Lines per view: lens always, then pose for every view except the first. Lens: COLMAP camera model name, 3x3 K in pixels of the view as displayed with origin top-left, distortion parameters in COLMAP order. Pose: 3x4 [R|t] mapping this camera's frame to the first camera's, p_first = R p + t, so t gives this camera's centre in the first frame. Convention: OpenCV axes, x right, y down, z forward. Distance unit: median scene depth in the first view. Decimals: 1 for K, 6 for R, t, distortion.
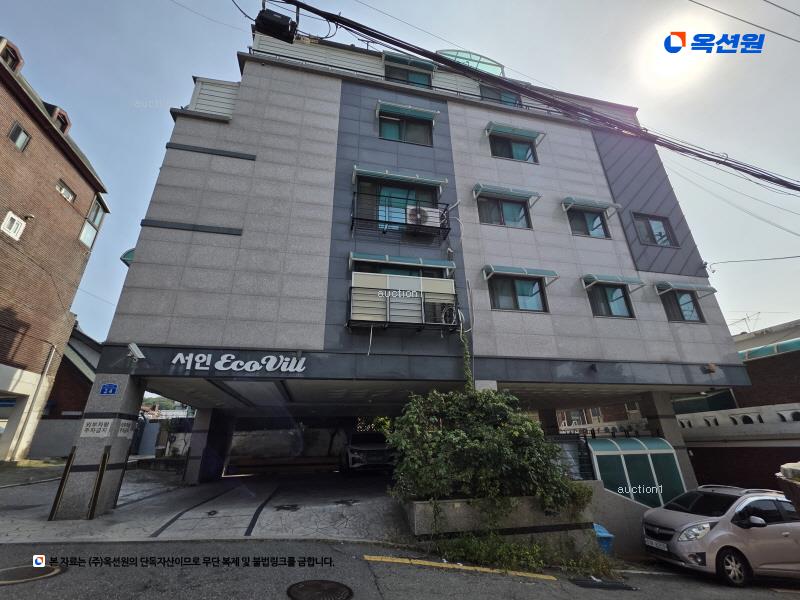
lens RADIAL K [[348.4, 0, 398.5], [0, 348.4, 301.0], [0, 0, 1]] dist [-0.002409, 0.000645]
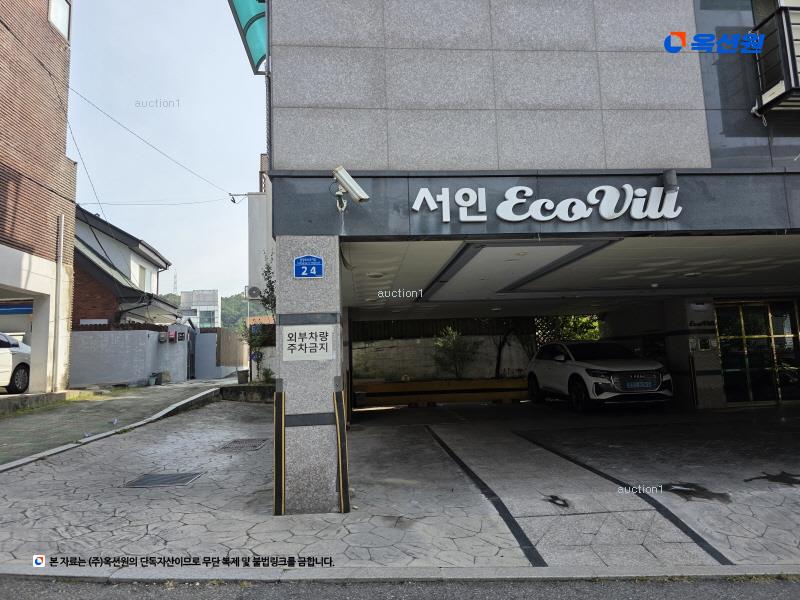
lens RADIAL K [[533.1, 0, 400.7], [0, 533.1, 295.4], [0, 0, 1]] dist [0.044645, -0.001019]
pose [[0.990556, -0.027528, -0.134315, -0.545286], [0.063260, 0.960892, 0.269601, 0.091022], [0.121640, -0.275552, 0.953559, 0.272743]]
